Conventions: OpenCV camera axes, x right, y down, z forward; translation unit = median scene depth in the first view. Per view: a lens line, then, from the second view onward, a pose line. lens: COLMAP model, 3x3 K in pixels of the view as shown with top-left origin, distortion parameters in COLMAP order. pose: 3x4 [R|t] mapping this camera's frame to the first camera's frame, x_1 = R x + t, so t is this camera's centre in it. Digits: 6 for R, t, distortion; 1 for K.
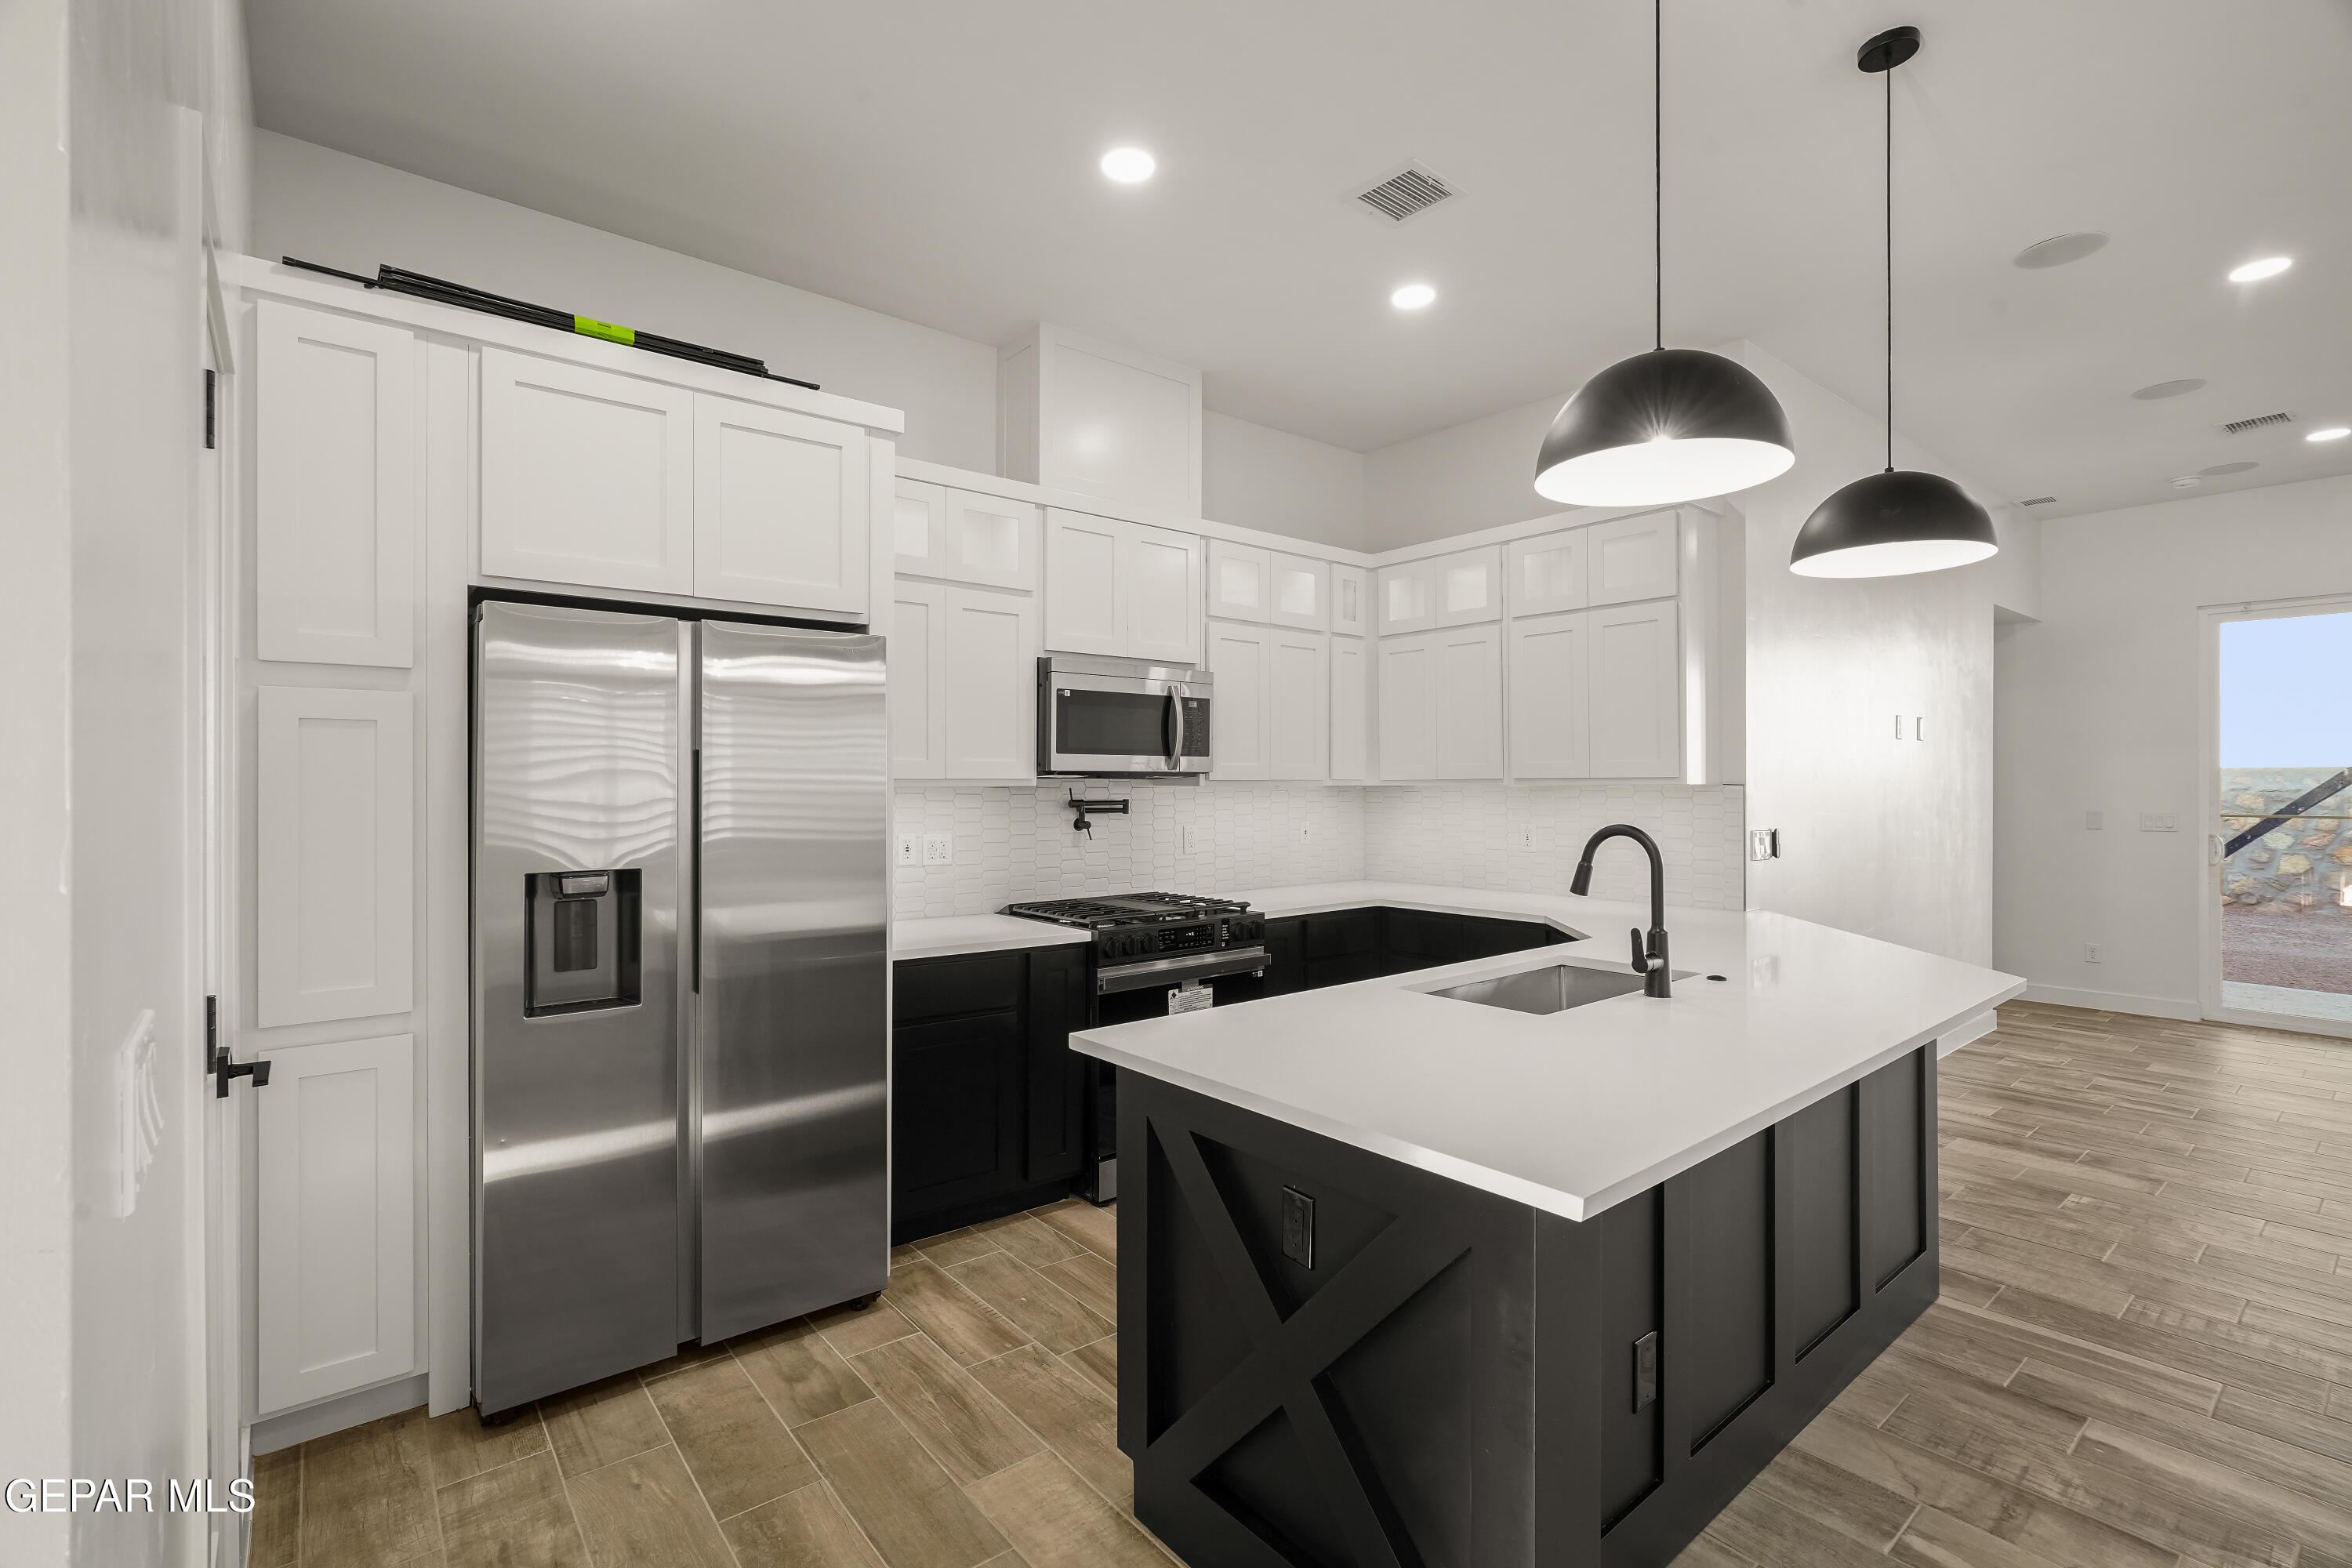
lens RADIAL K [[1063.8, 0, 1173.2], [0, 1063.8, 777.3], [0, 0, 1]] dist [-0.009338, 0.003174]
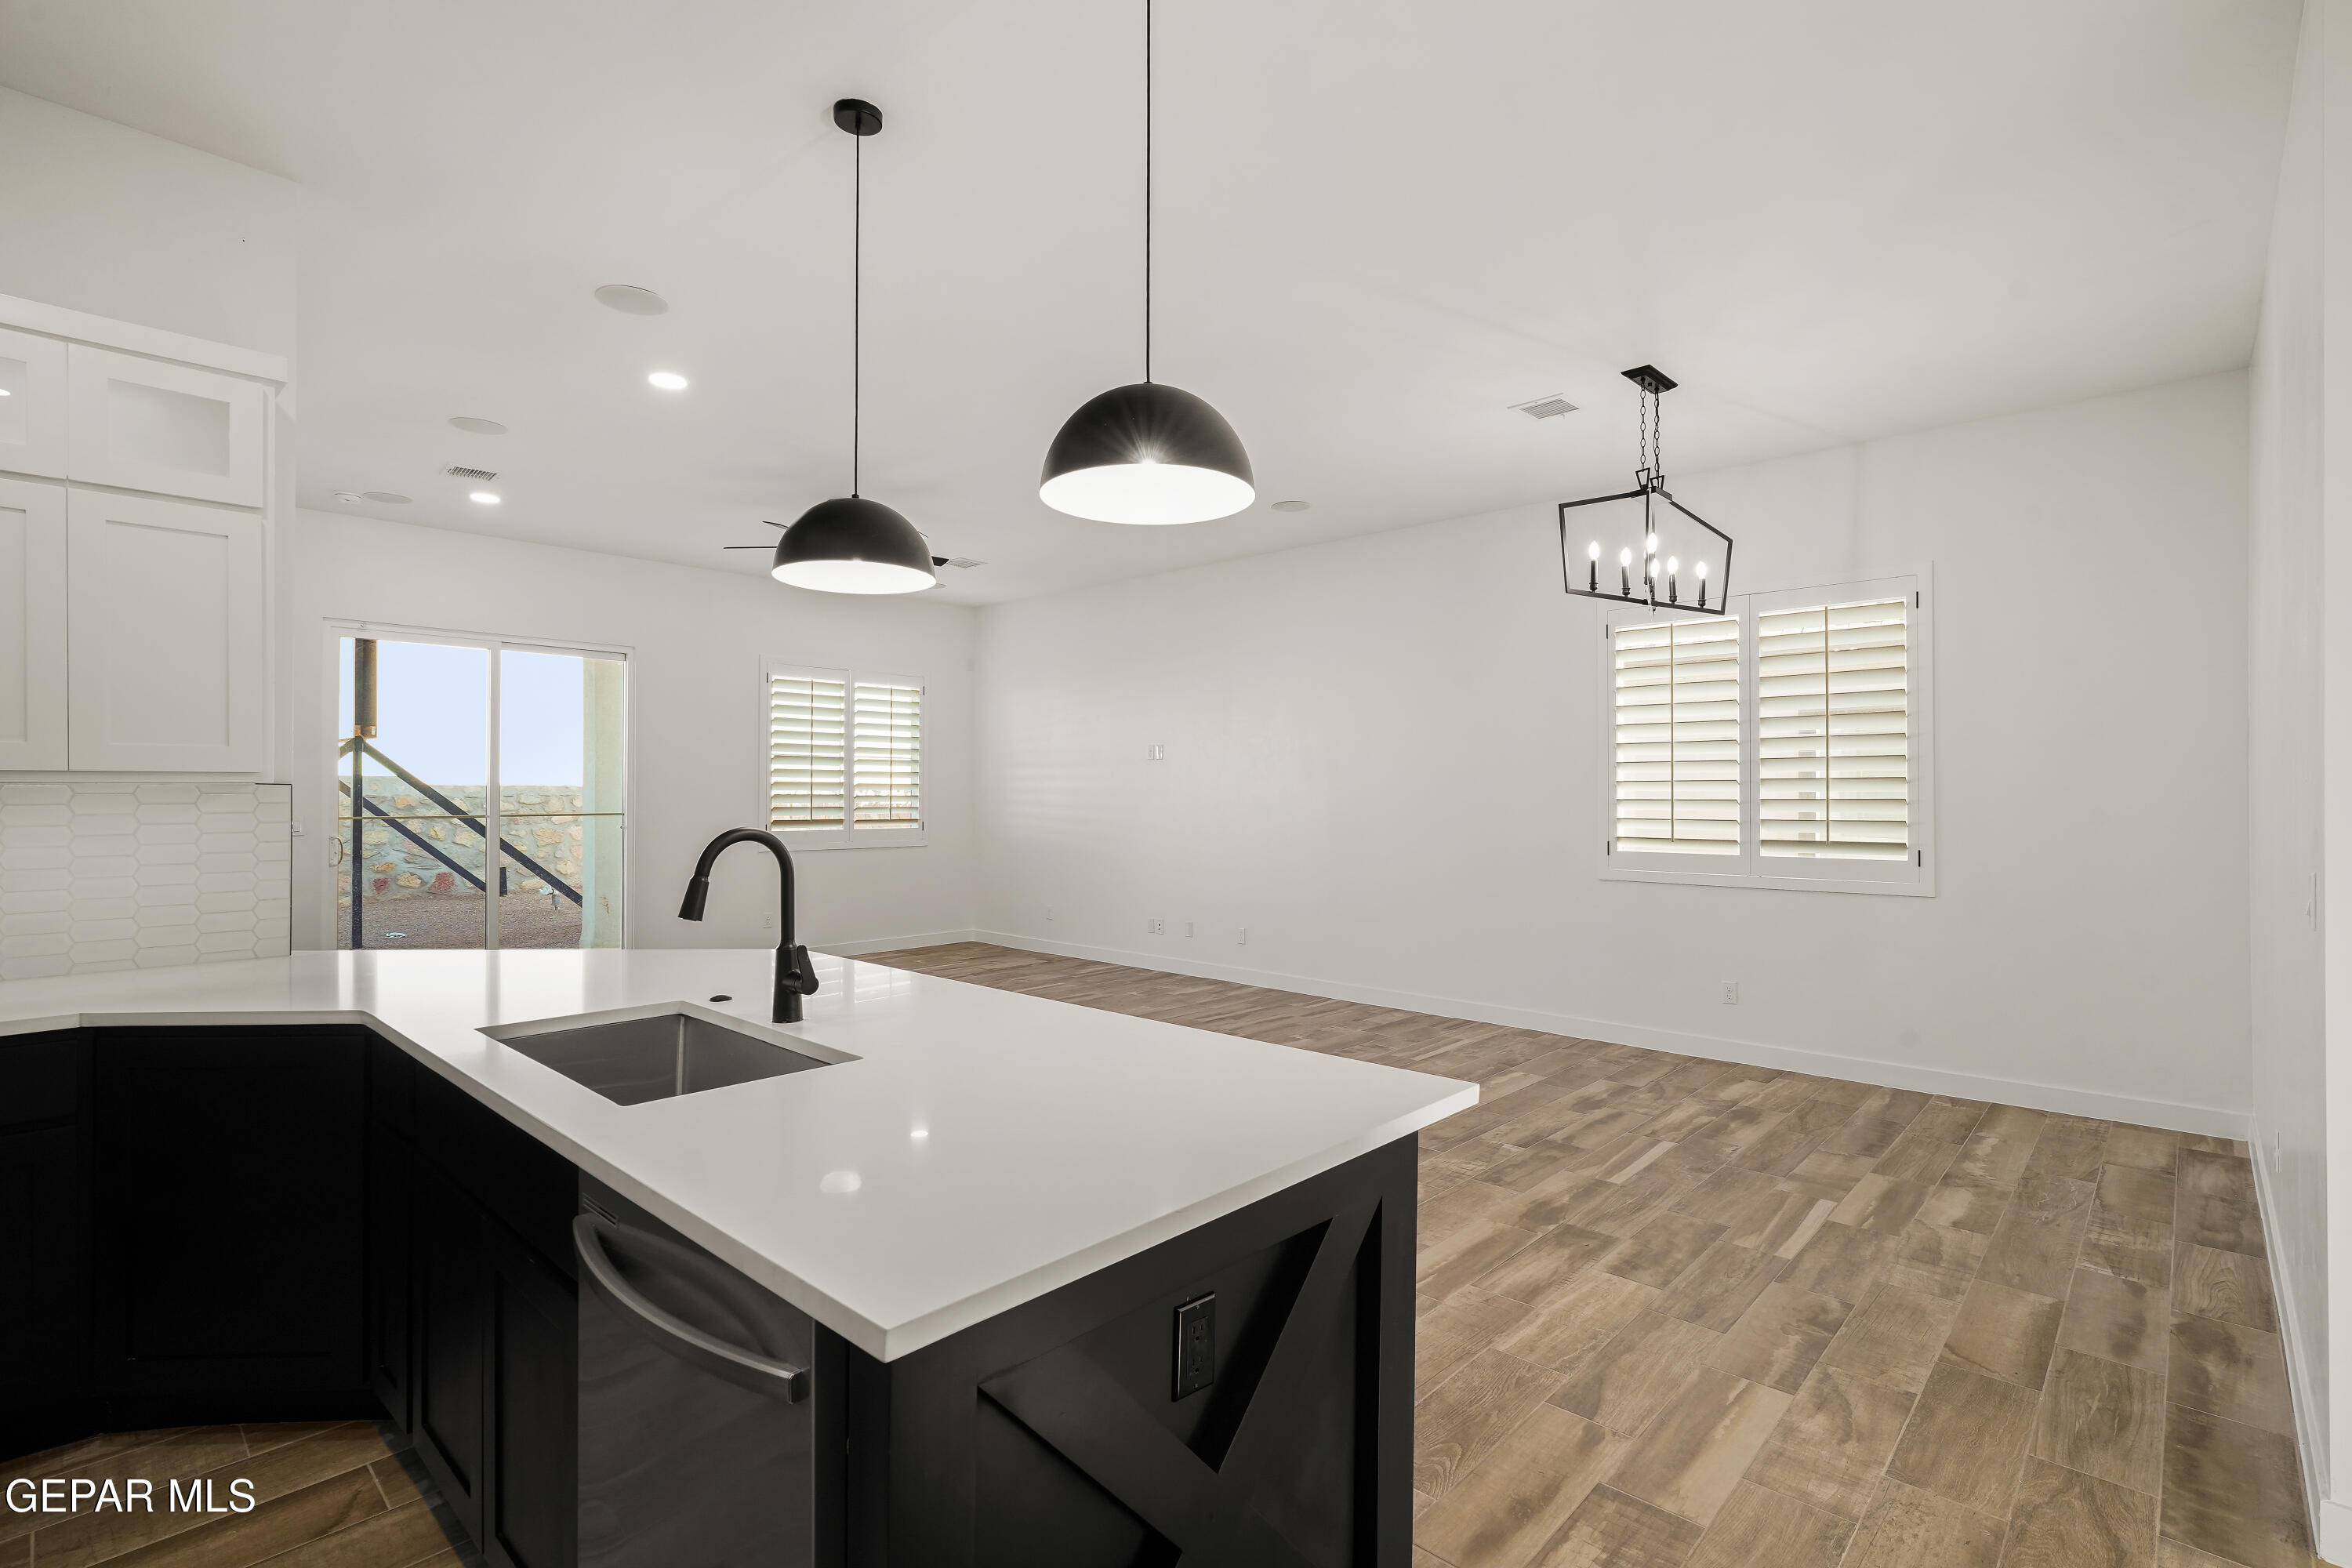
lens RADIAL K [[1083.7, 0, 1181.9], [0, 1083.7, 785.1], [0, 0, 1]] dist [-0.008654, 0.002890]
pose [[-0.131502, 0.006495, 0.991295, -0.302319], [-0.004905, 0.999962, -0.007203, 0.010465], [-0.991304, -0.005809, -0.131465, 0.509136]]
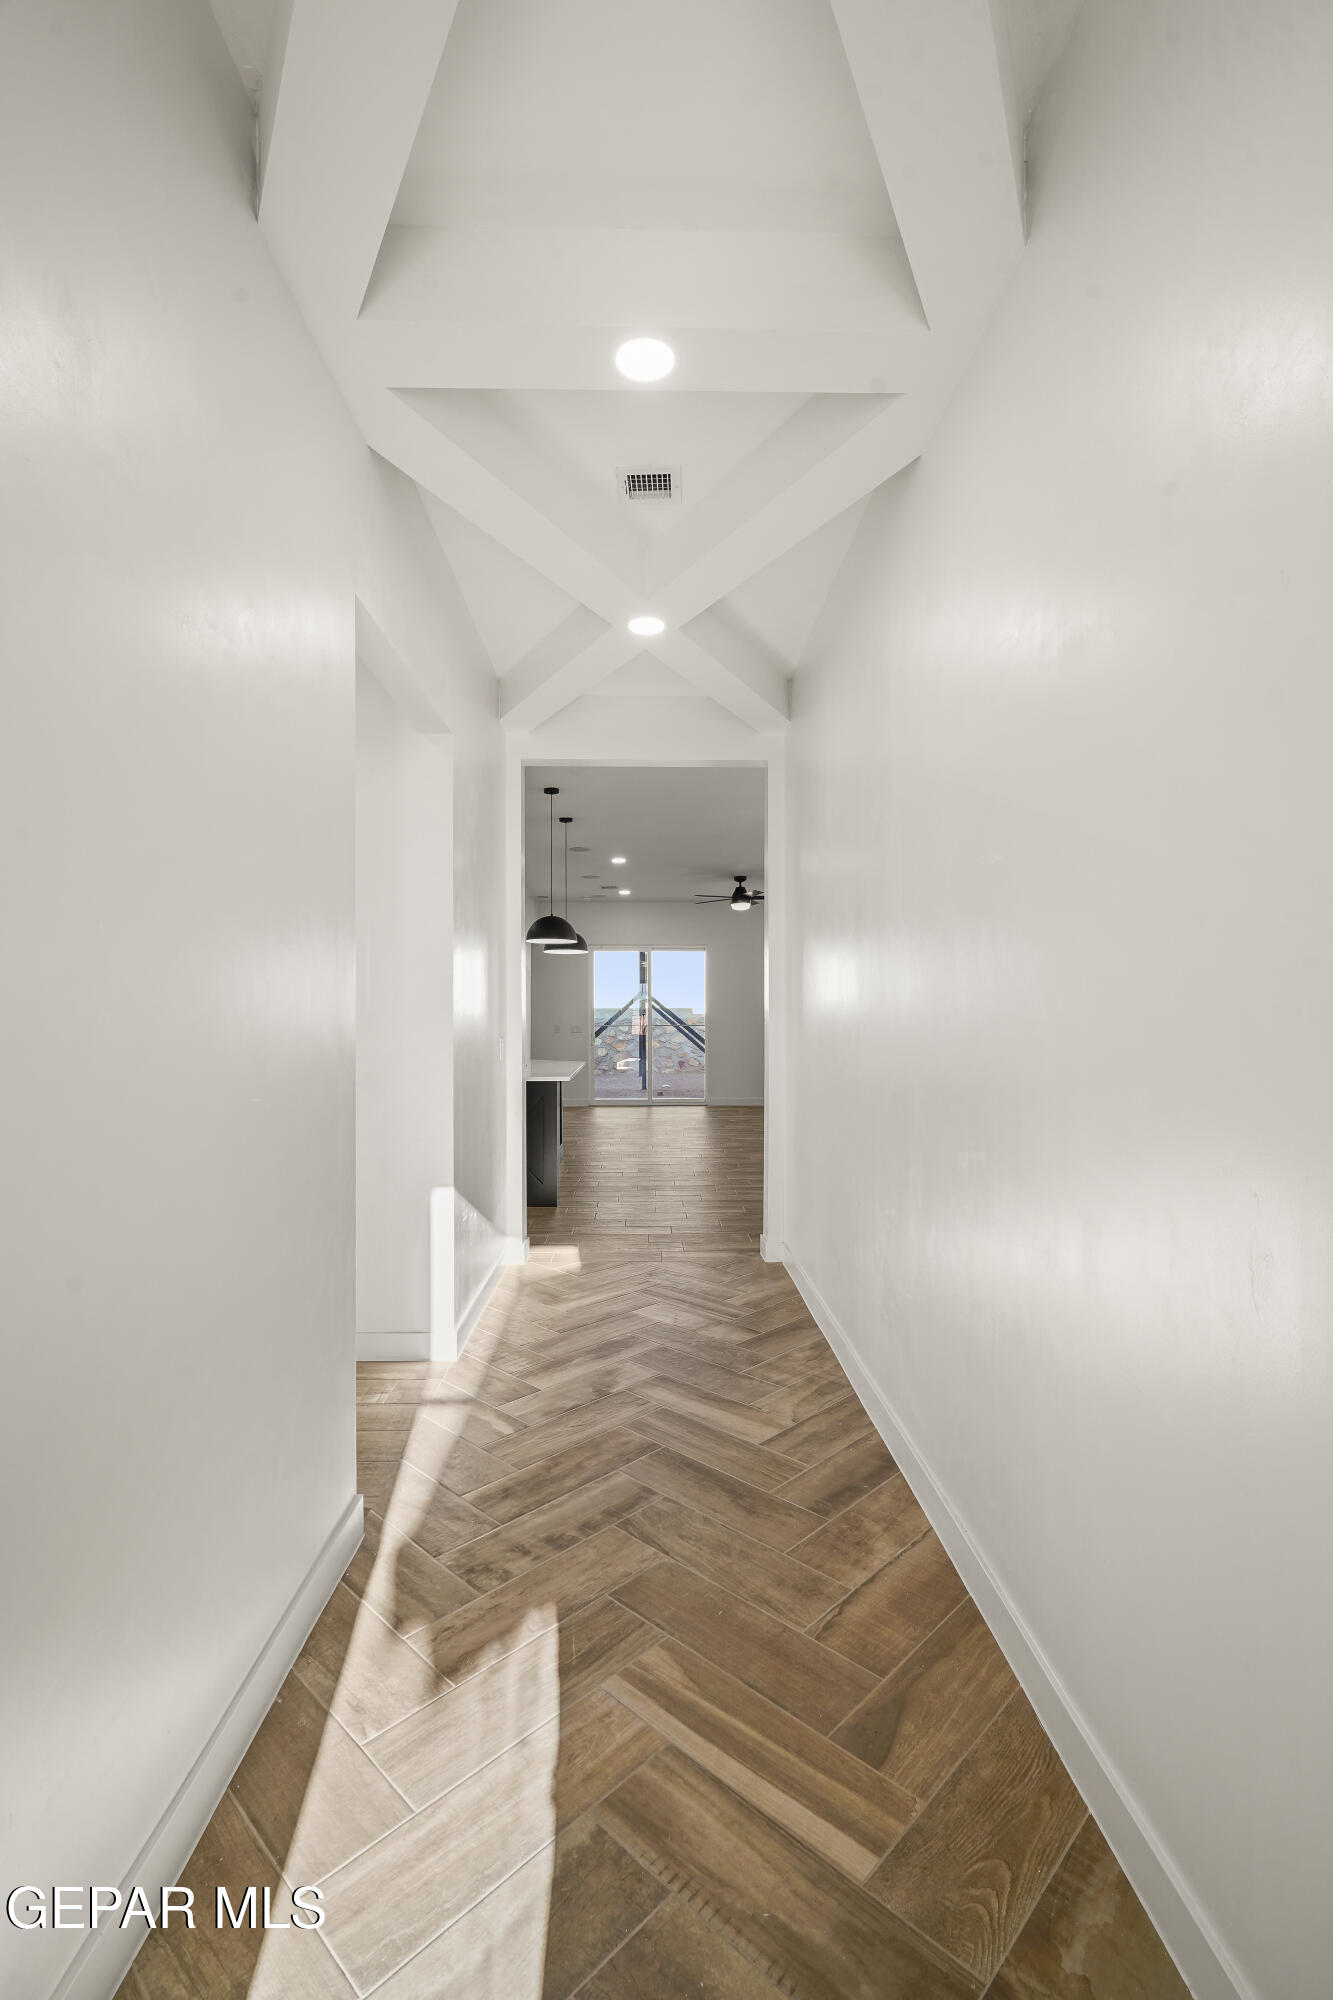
lens RADIAL K [[907.3, 0, 680.6], [0, 907.3, 1021.0], [0, 0, 1]] dist [-0.005035, 0.001317]
pose [[0.603721, -0.003300, 0.797189, -1.087513], [-0.001496, 0.999985, 0.005272, 0.021795], [-0.797195, -0.004375, 0.603707, -0.851155]]
